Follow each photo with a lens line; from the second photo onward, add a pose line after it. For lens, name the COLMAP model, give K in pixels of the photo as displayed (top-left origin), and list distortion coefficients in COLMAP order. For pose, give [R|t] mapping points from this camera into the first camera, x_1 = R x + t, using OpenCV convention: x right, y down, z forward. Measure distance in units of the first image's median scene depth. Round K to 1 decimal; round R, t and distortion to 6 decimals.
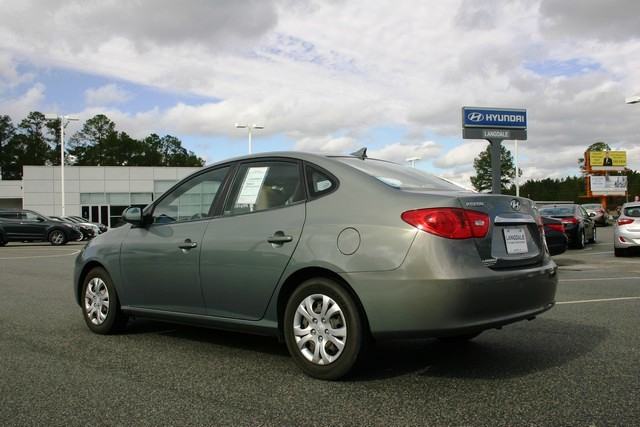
lens RADIAL K [[662.1, 0, 320.0], [0, 662.1, 213.5], [0, 0, 1]] dist [-0.076097, 0.000122]
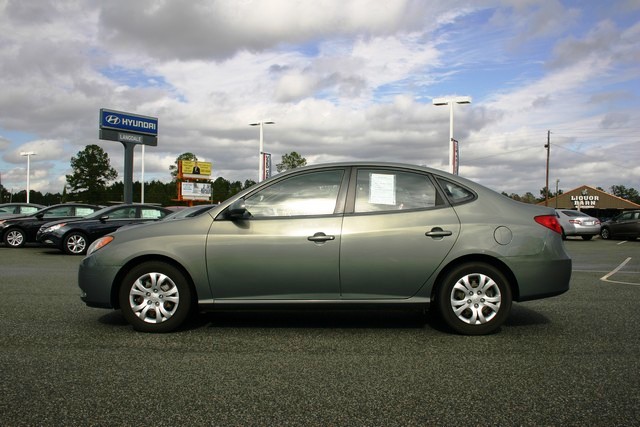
lens RADIAL K [[637.6, 0, 320.0], [0, 637.6, 213.5], [0, 0, 1]] dist [-0.098255, -0.004861]
pose [[0.737849, 0.032259, 0.674194, -0.142835], [-0.032117, 0.999404, -0.012671, 0.002984], [-0.674201, -0.012304, 0.738446, 0.030915]]
